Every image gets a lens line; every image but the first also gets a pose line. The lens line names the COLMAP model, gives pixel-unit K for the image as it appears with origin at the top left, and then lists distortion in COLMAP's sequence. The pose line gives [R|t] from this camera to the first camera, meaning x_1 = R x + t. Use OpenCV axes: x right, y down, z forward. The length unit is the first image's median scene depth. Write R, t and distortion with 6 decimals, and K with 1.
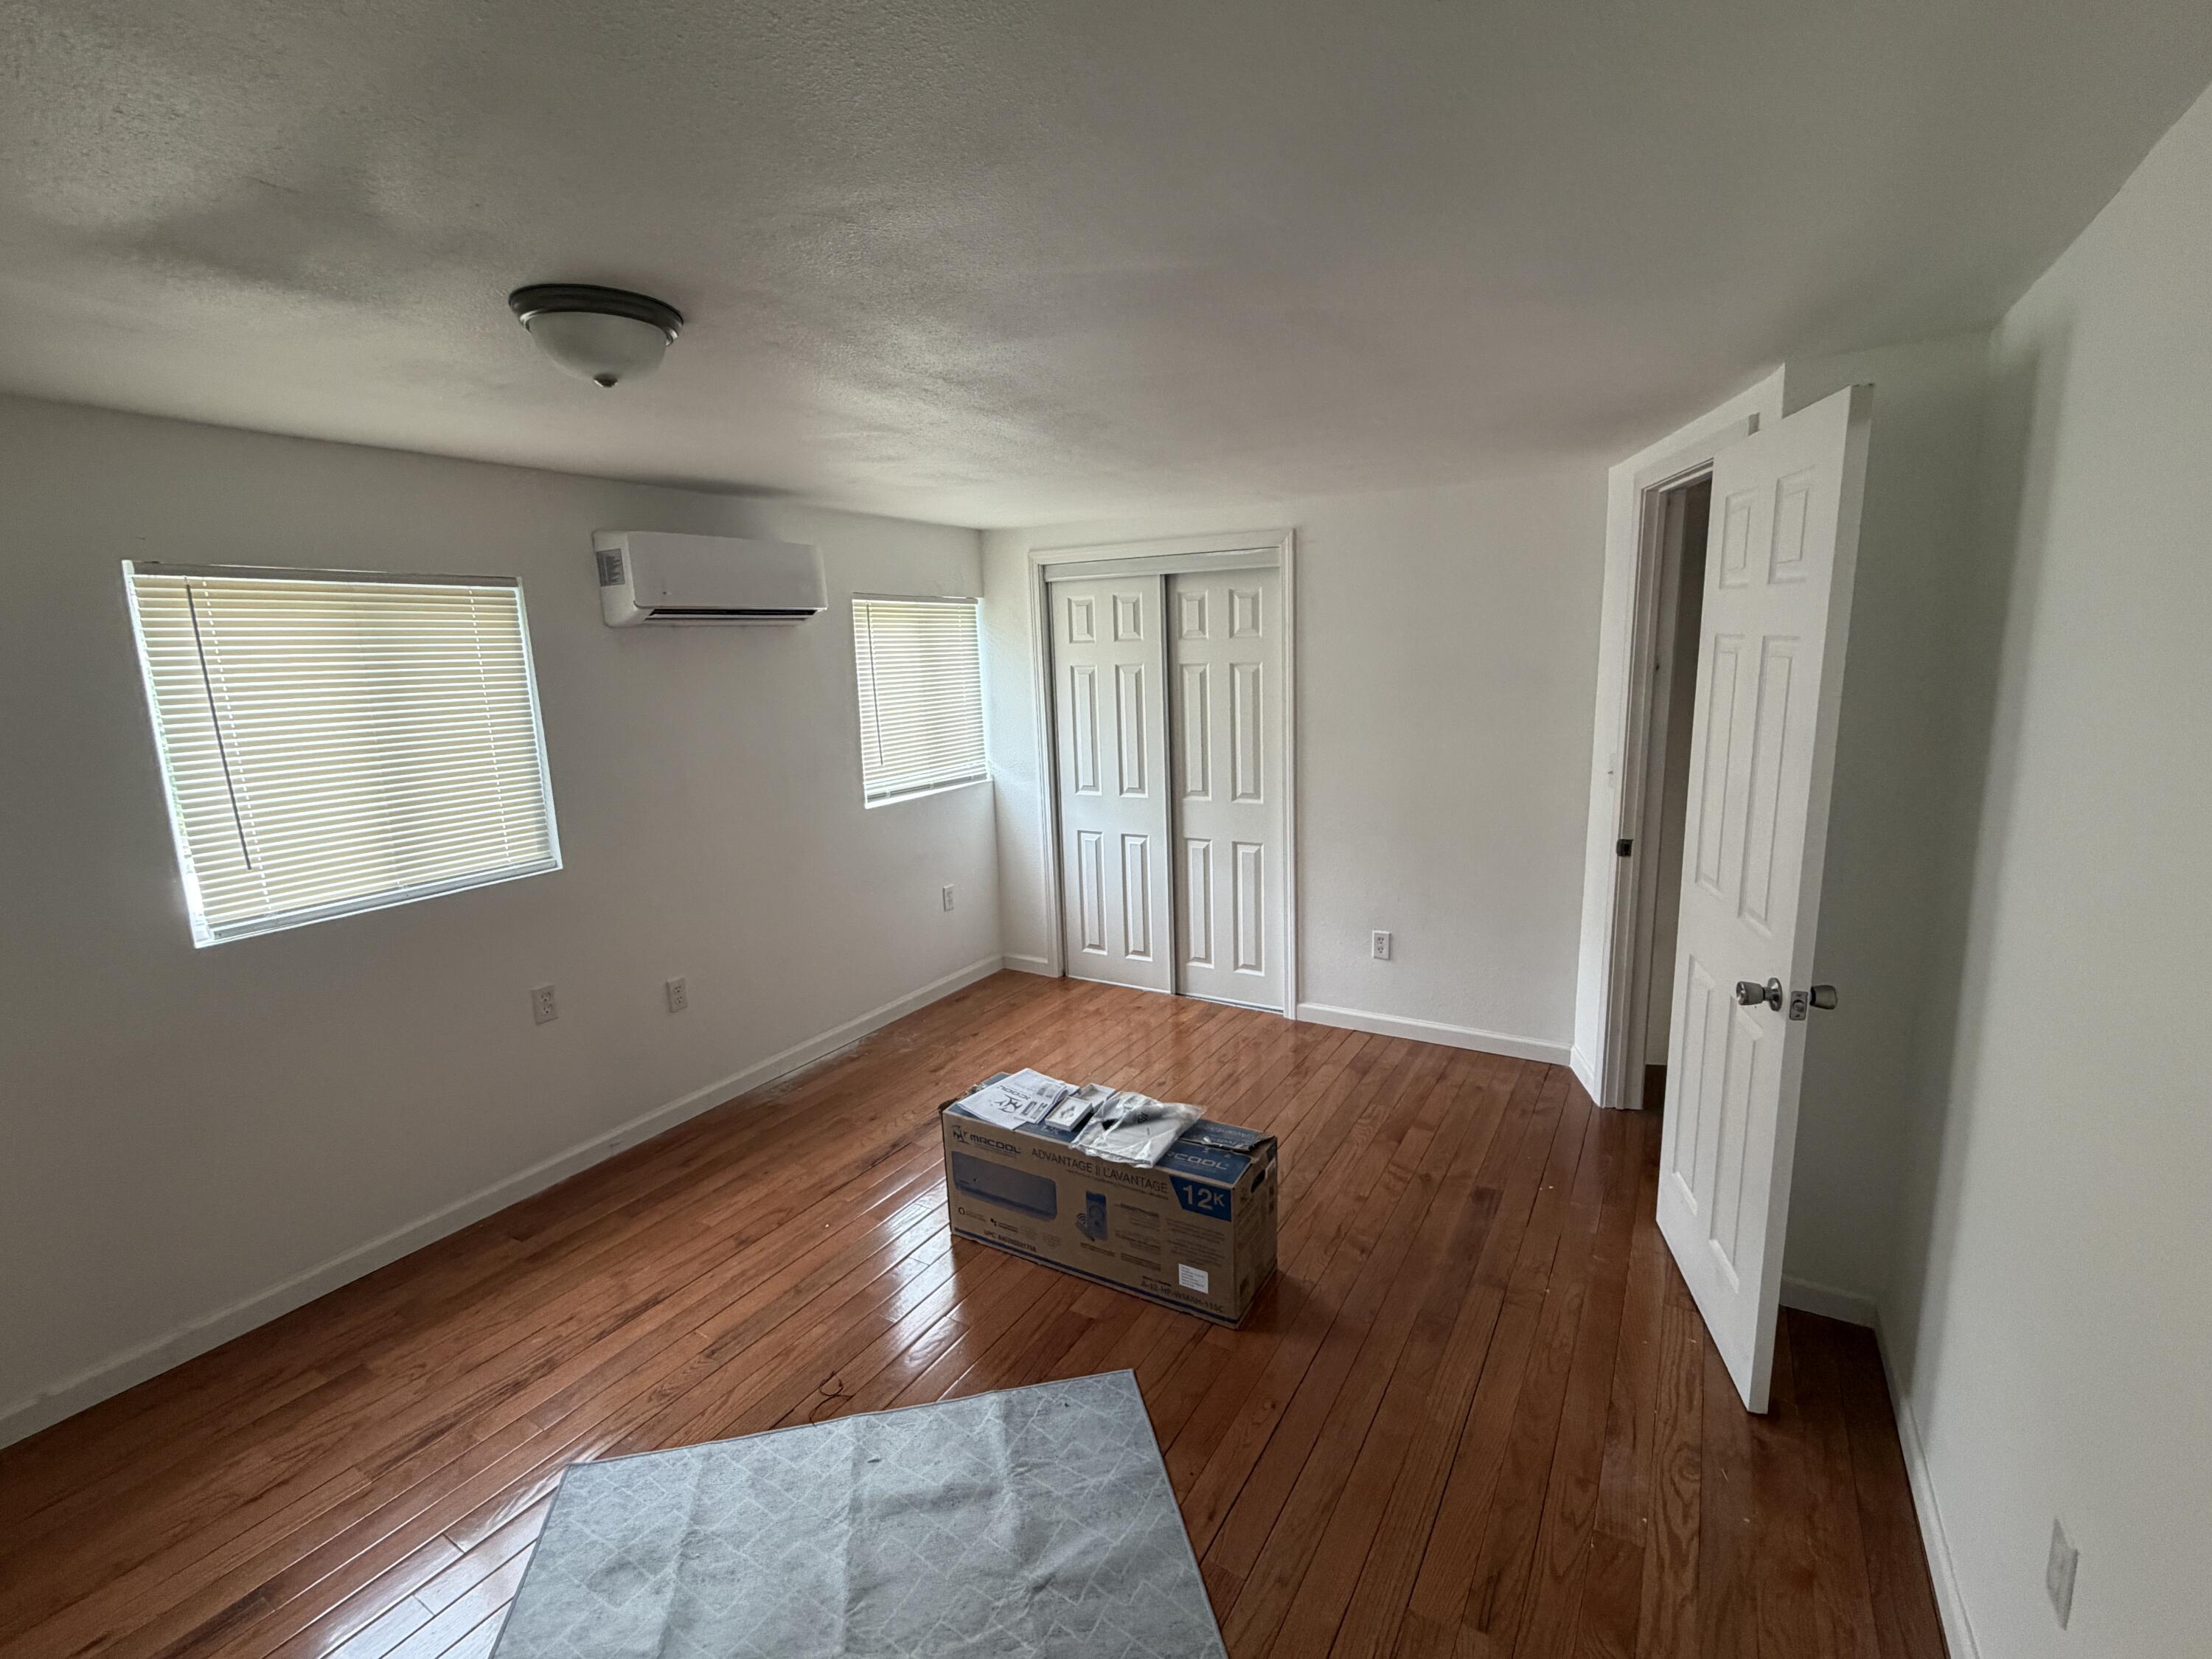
lens RADIAL K [[977.7, 0, 1121.2], [0, 977.7, 820.1], [0, 0, 1]] dist [-0.005267, -0.000506]
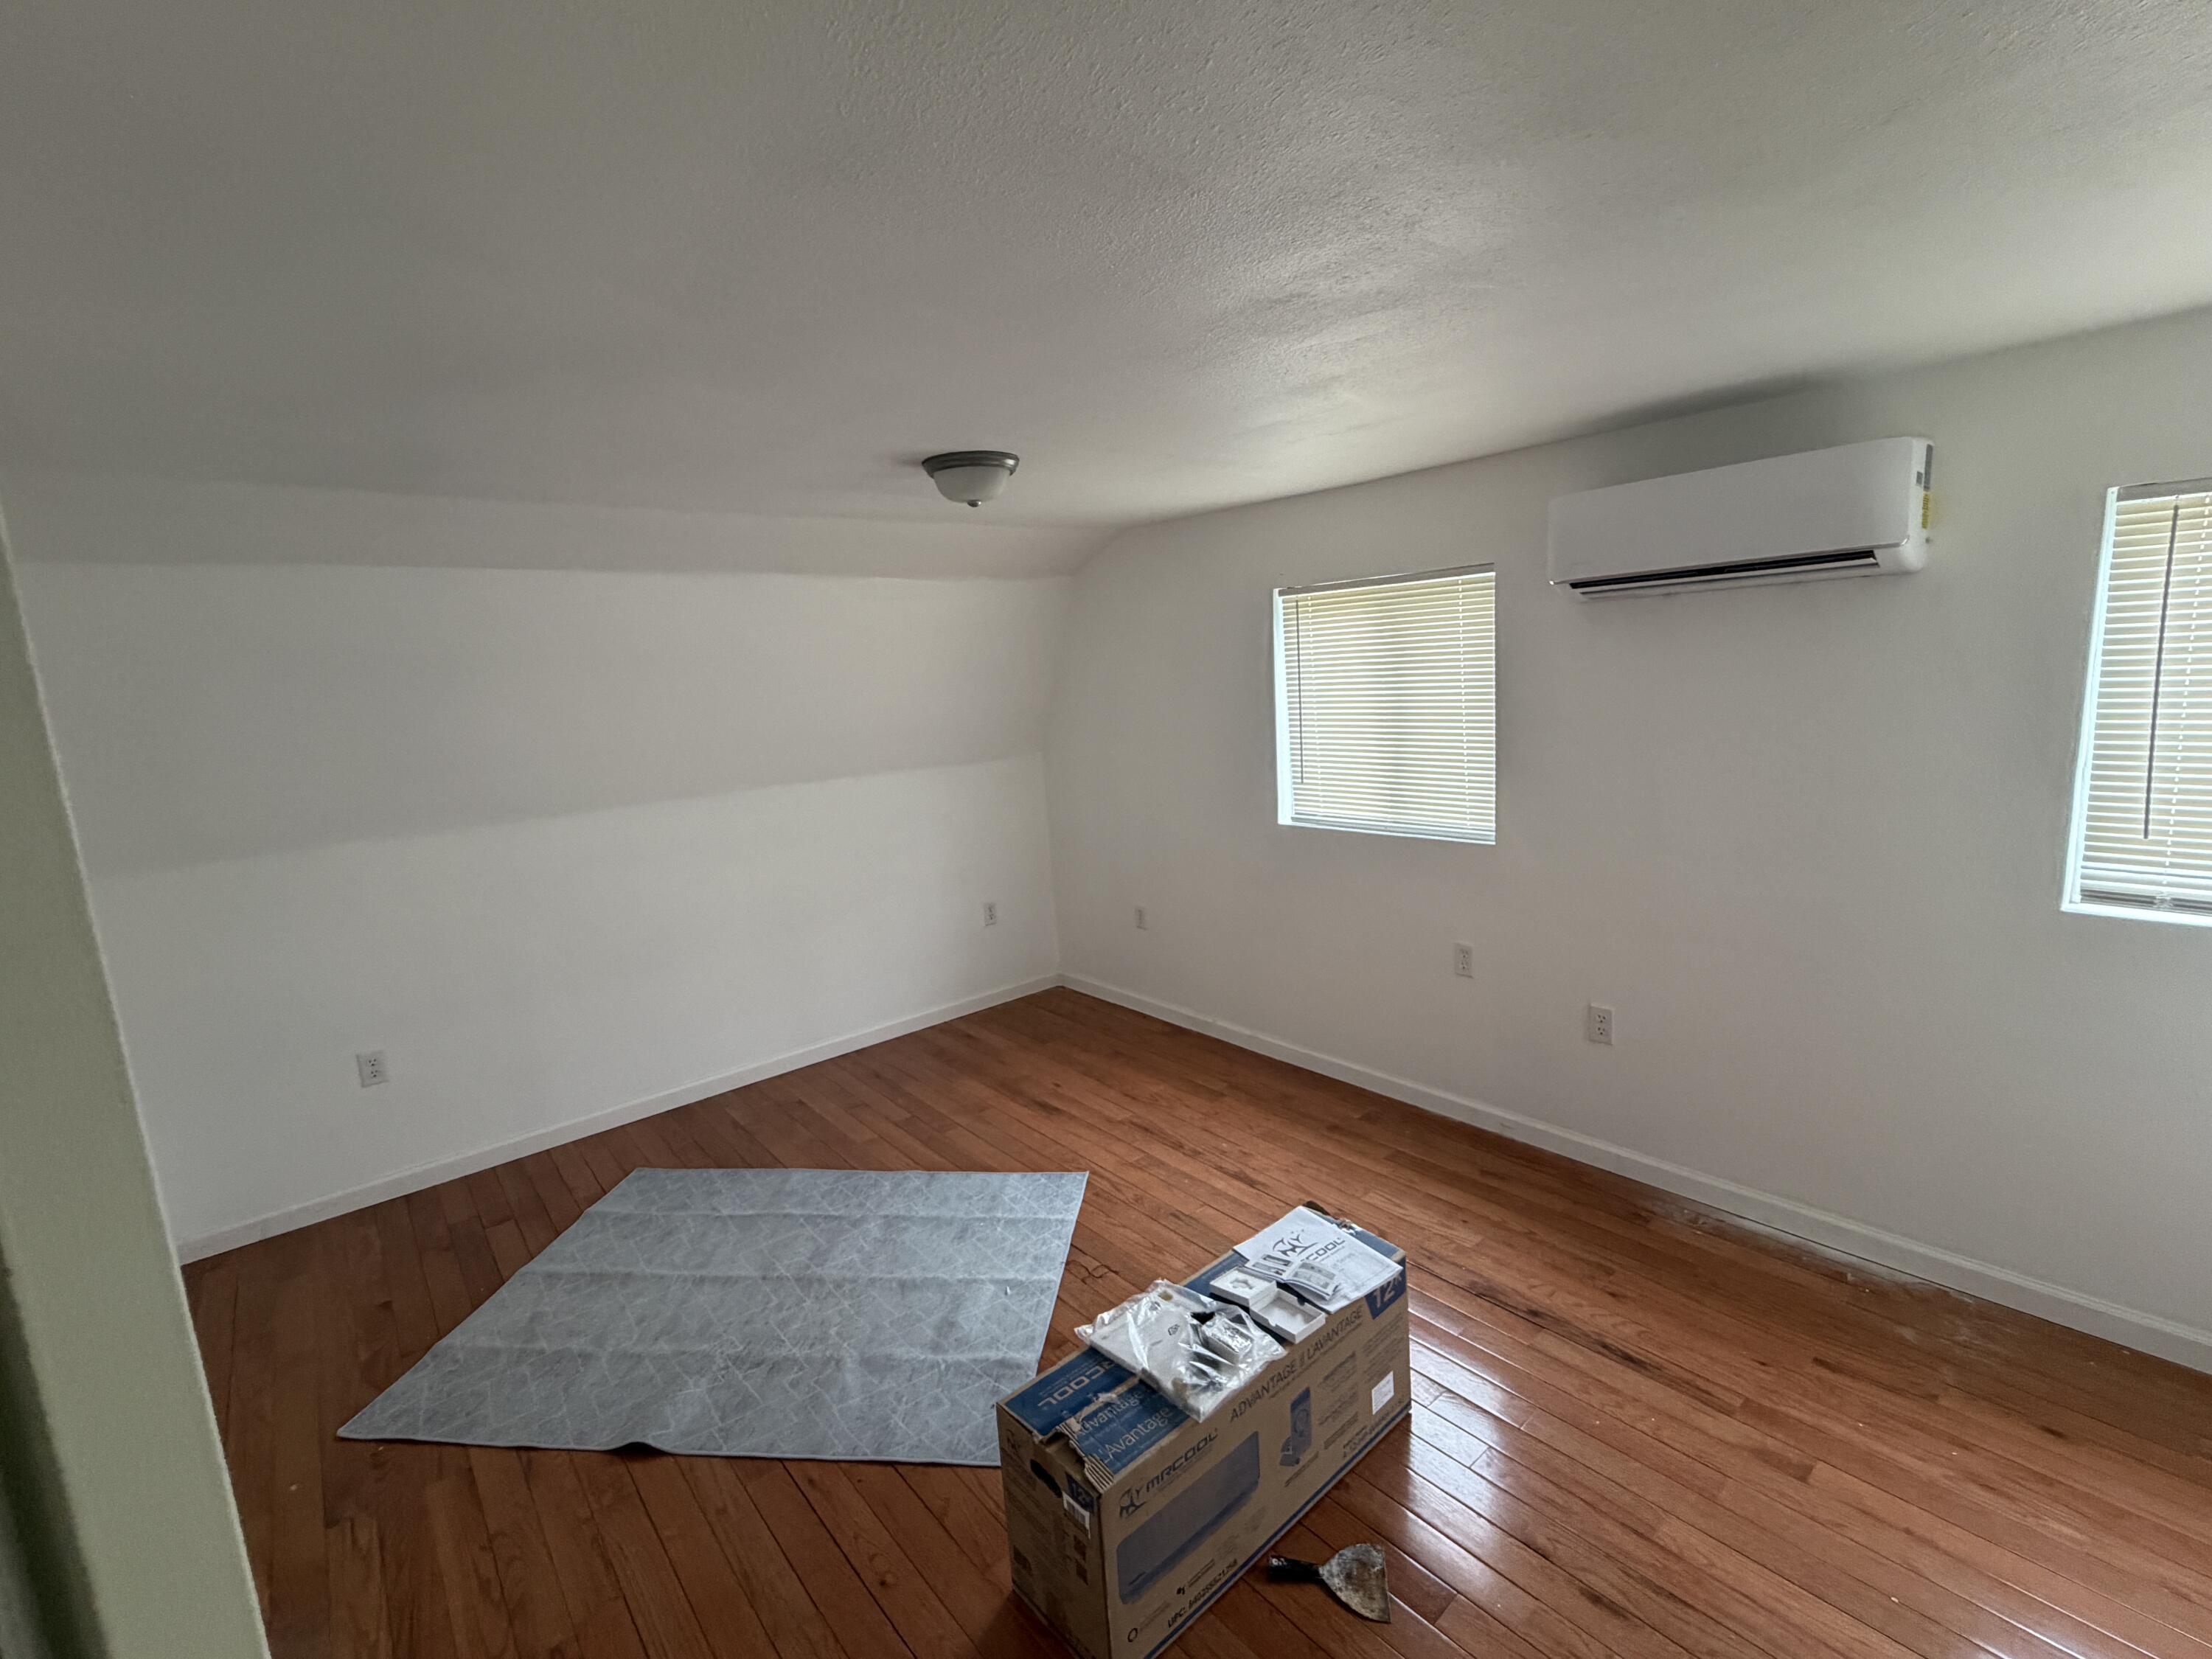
lens RADIAL K [[977.7, 0, 1103.0], [0, 977.7, 825.5], [0, 0, 1]] dist [-0.005267, -0.000506]
pose [[-0.325508, 0.197060, -0.924777, 0.584339], [-0.099526, 0.965468, 0.240762, -0.201295], [0.940287, 0.170409, -0.294655, 1.031947]]
